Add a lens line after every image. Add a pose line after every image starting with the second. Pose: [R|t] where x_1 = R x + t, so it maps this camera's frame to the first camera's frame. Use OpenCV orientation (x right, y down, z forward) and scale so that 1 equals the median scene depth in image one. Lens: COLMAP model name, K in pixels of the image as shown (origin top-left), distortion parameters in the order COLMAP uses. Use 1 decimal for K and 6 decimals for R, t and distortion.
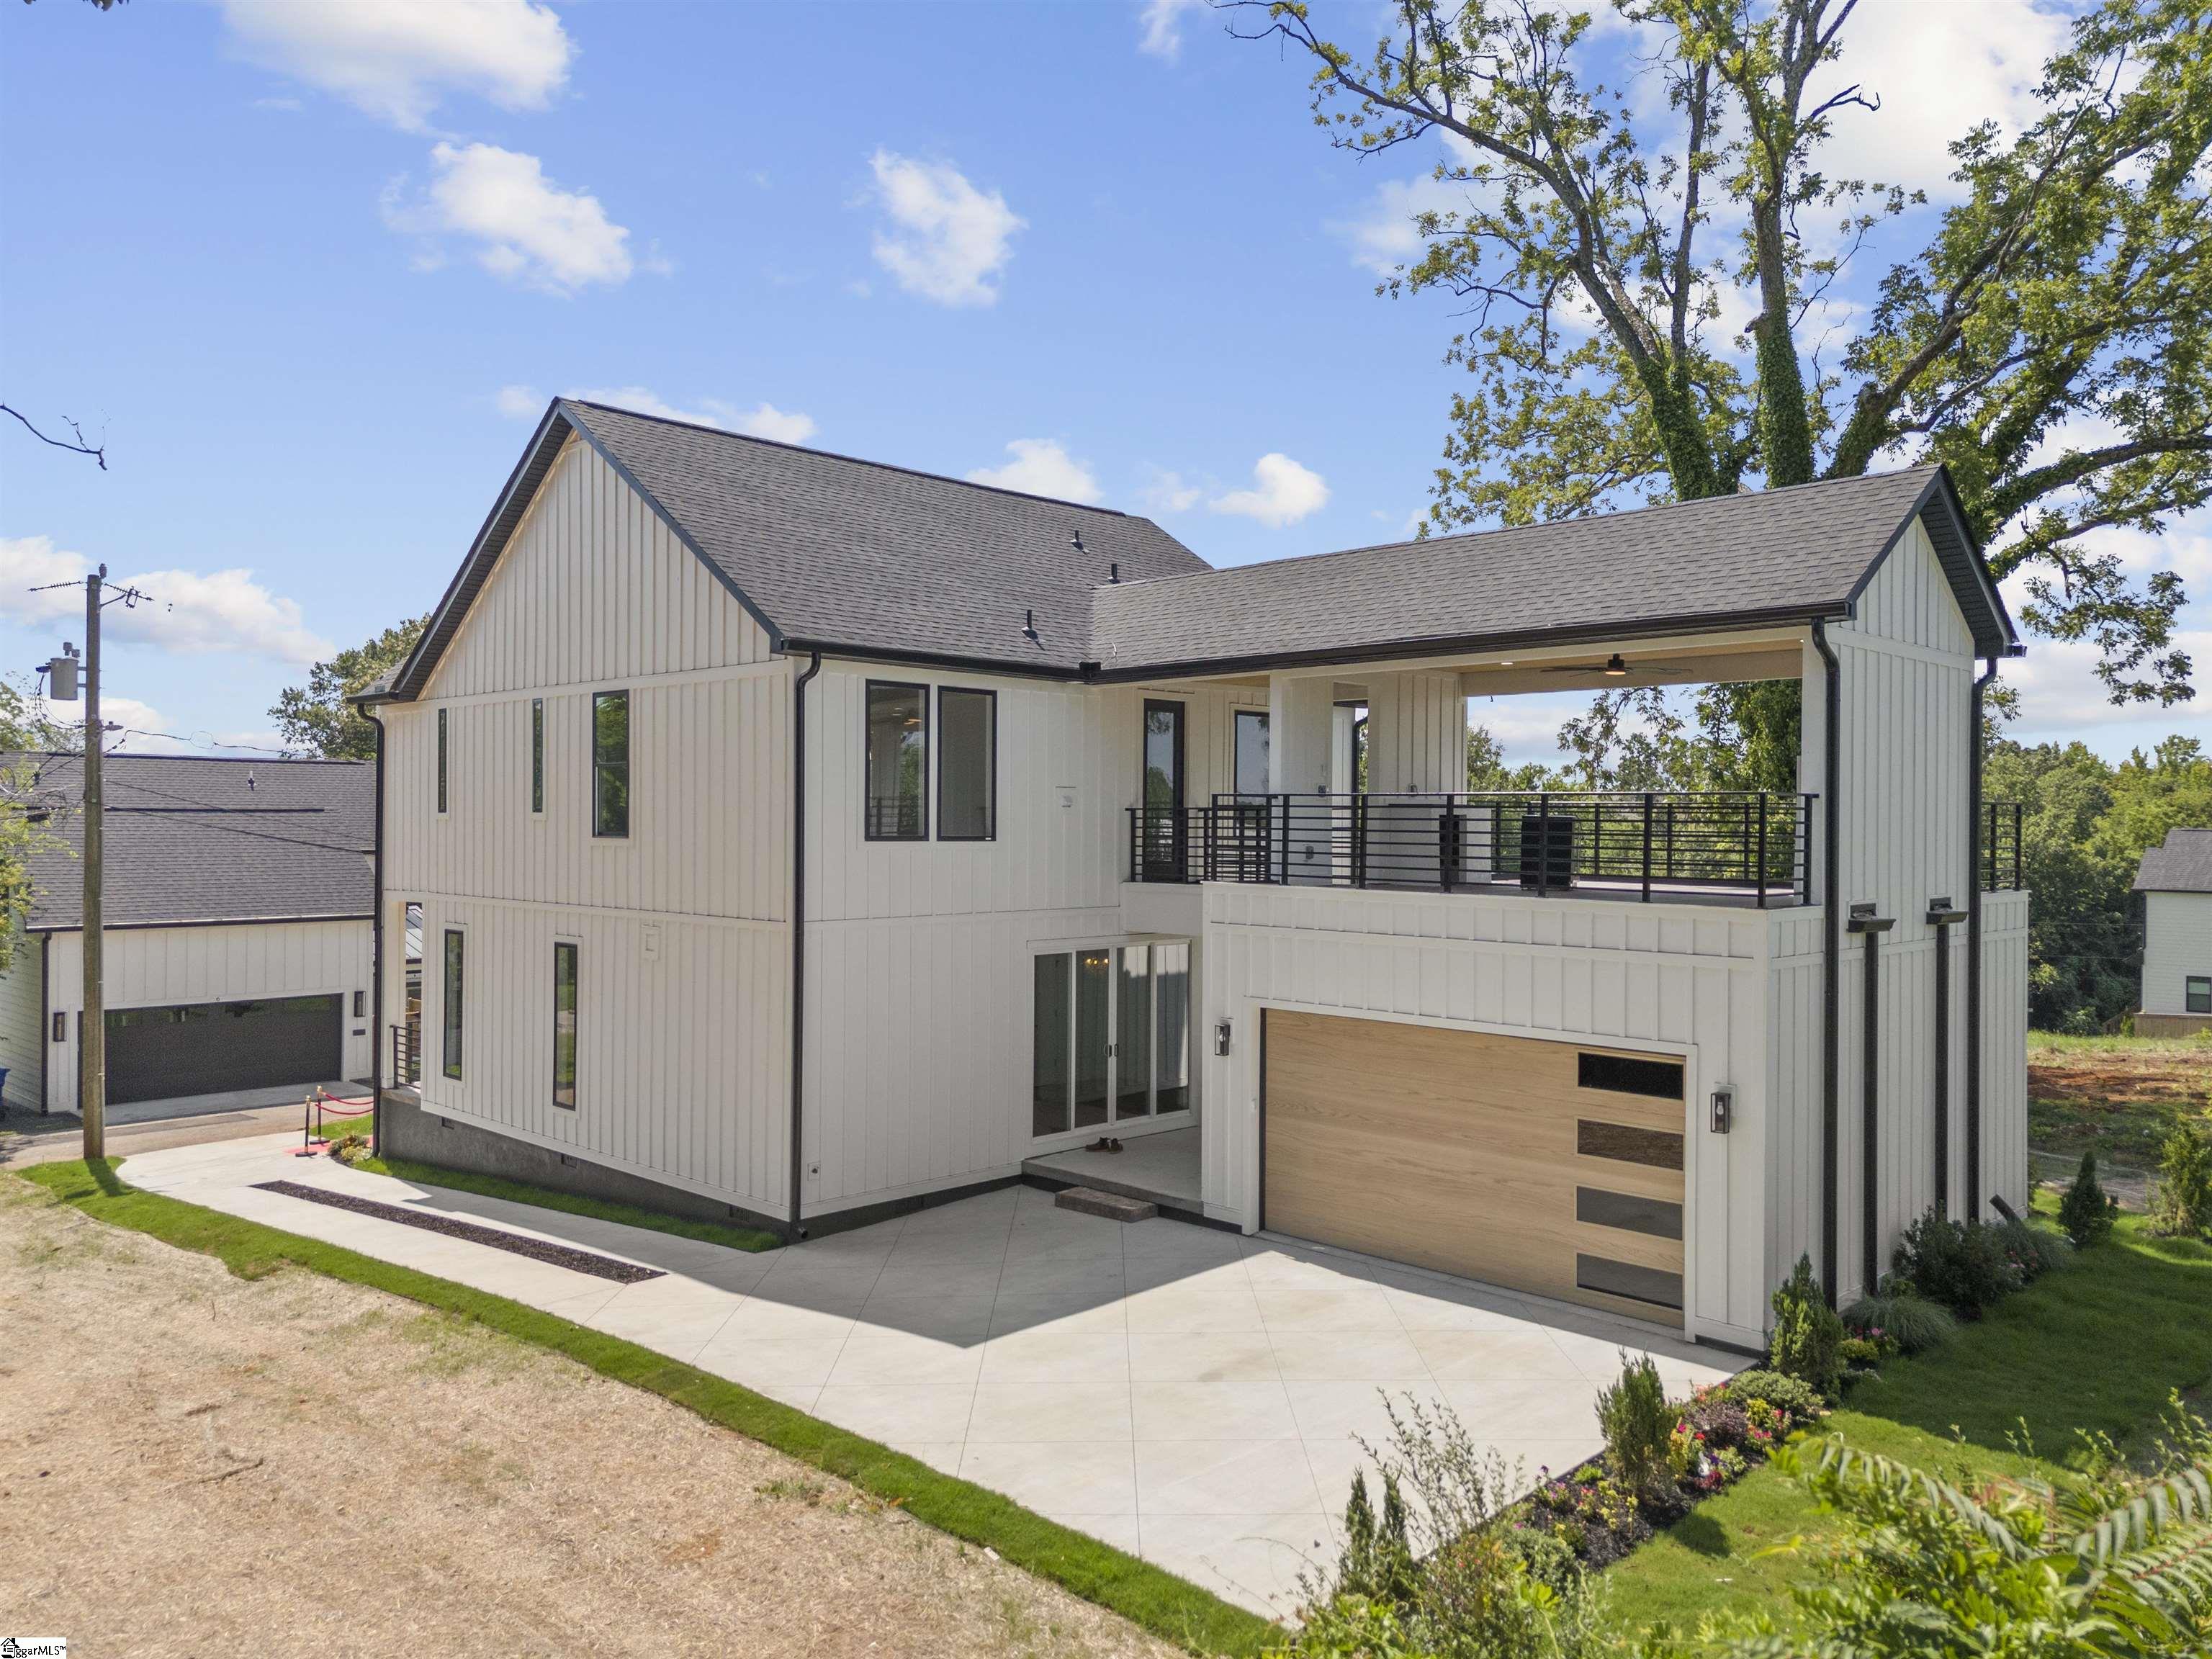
lens RADIAL K [[1629.6, 0, 1106.0], [0, 1629.6, 829.5], [0, 0, 1]] dist [0.067934, -0.063029]
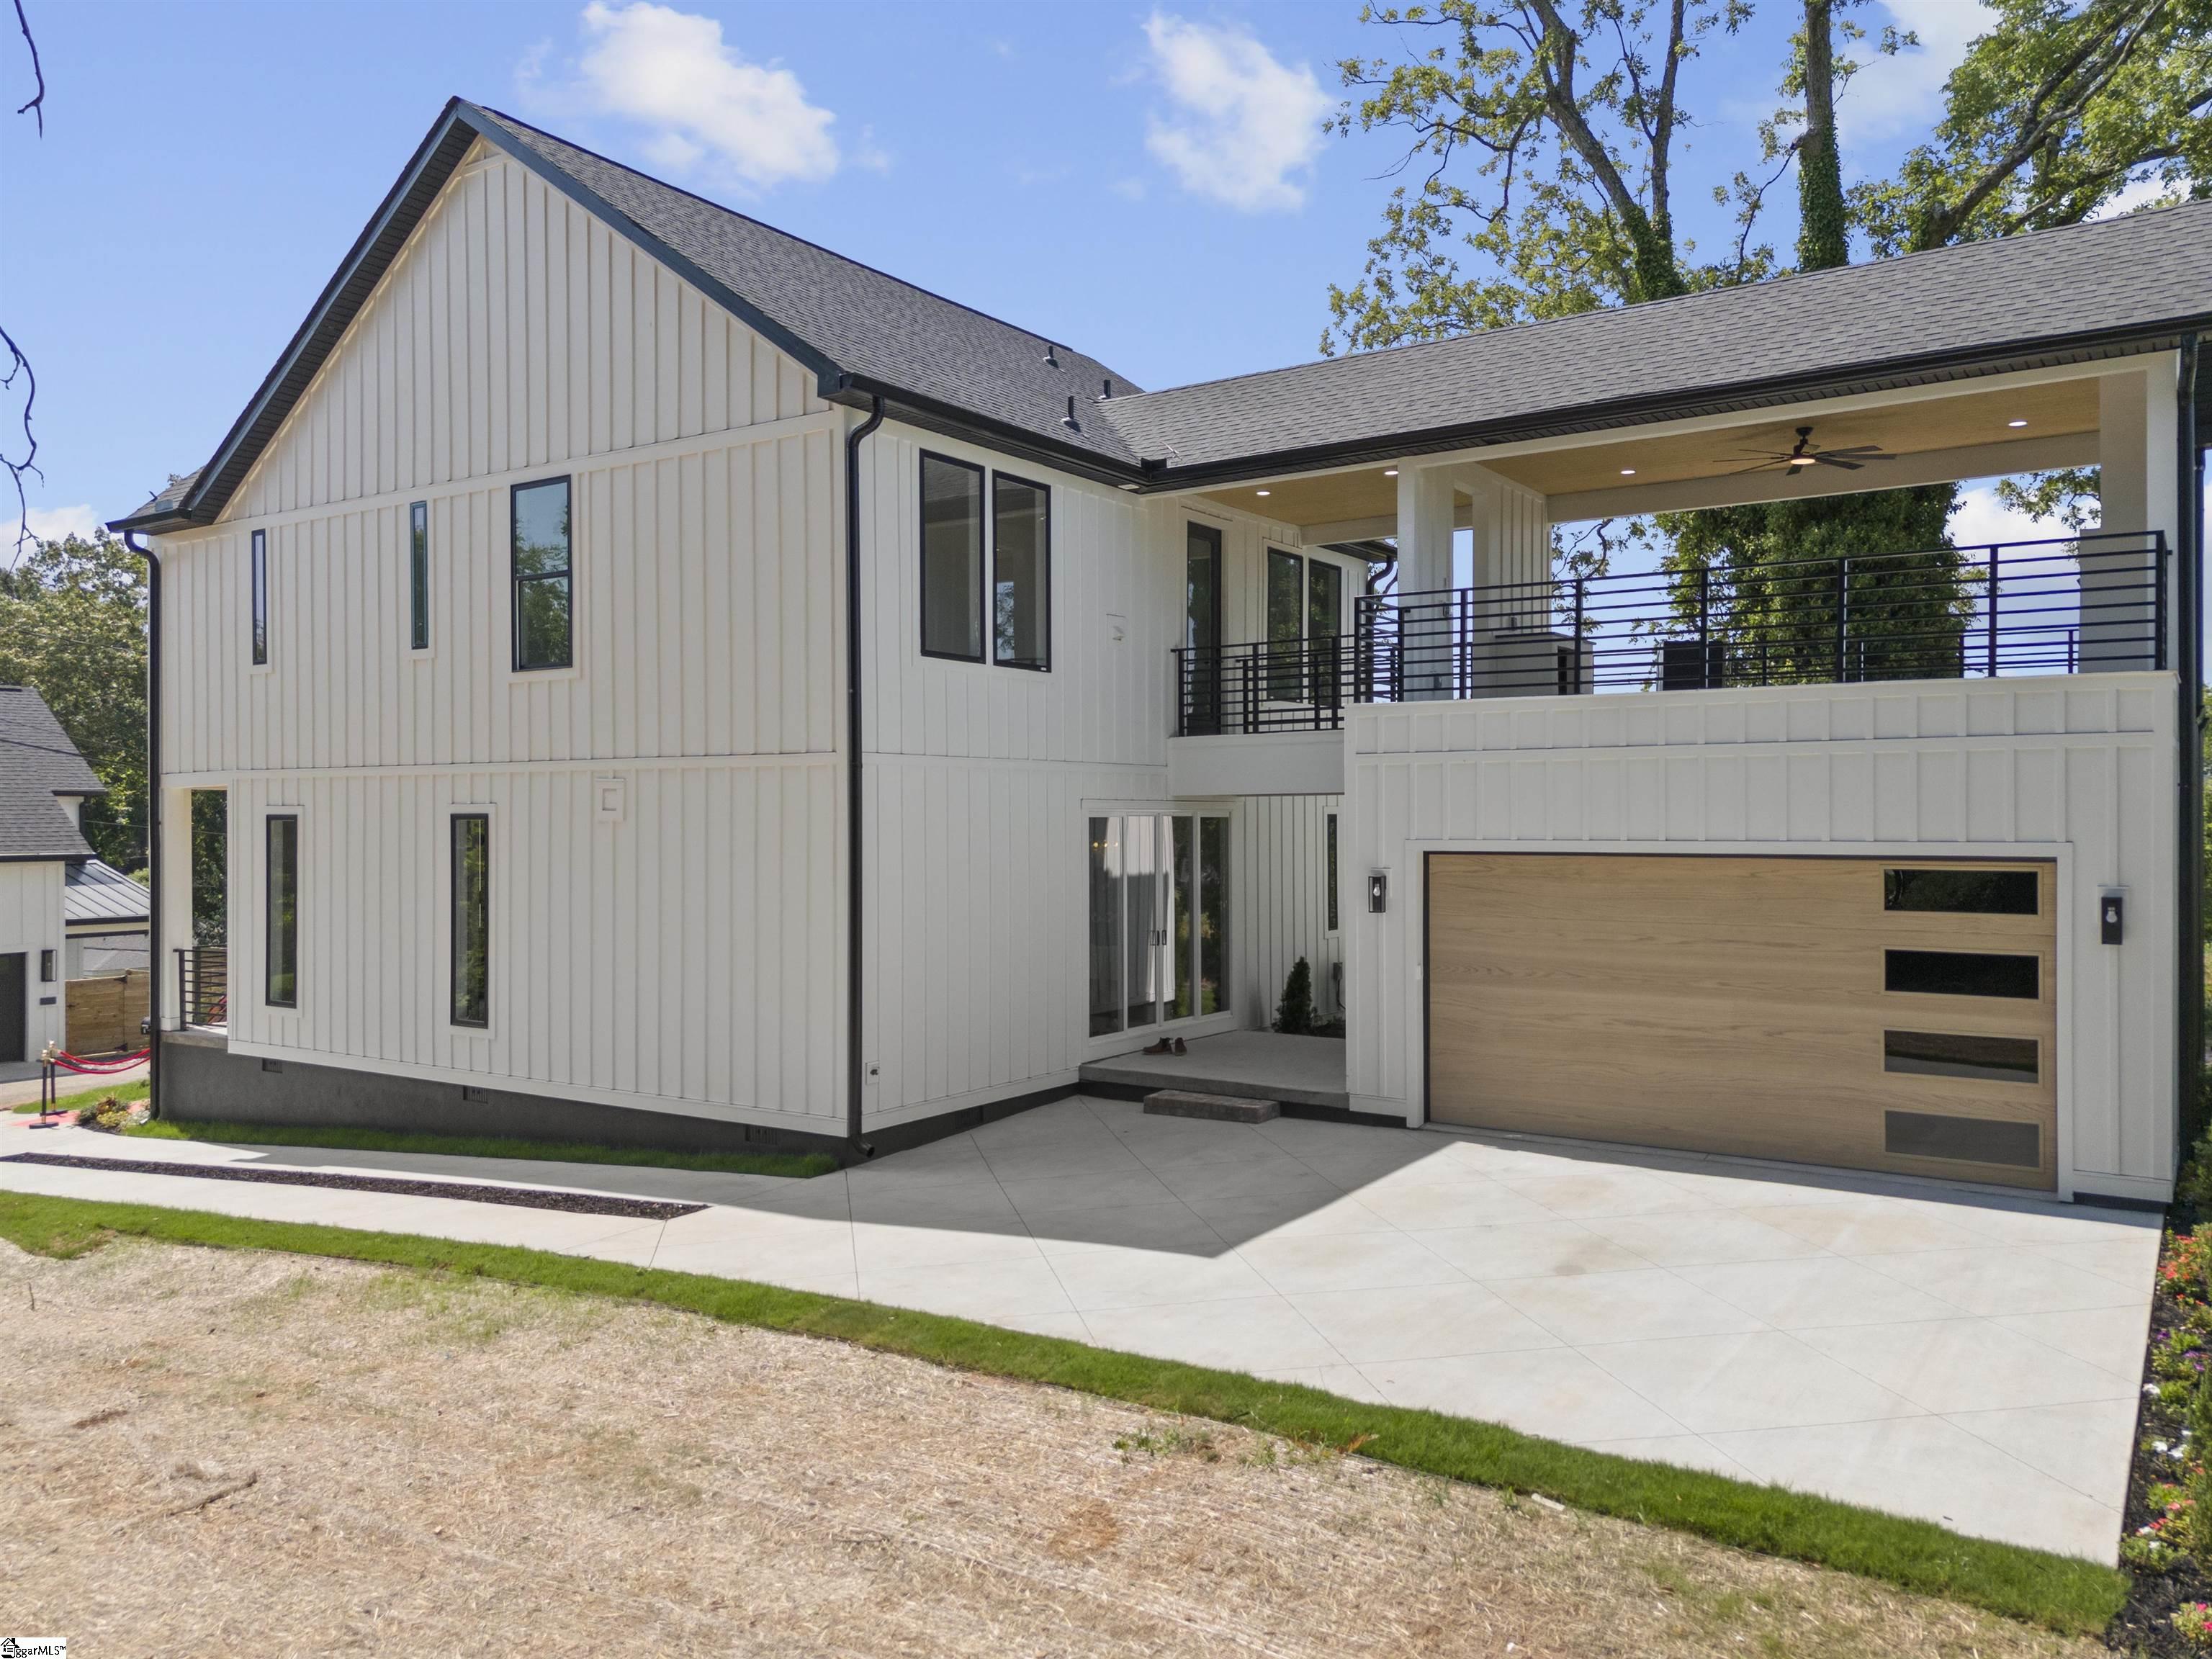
lens RADIAL K [[1644.2, 0, 1106.0], [0, 1644.2, 829.5], [0, 0, 1]] dist [0.059333, -0.061938]
pose [[0.981378, -0.010246, 0.191814, -0.220908], [0.009765, 0.999946, 0.003456, 0.092204], [-0.191840, -0.001518, 0.981425, 0.211830]]
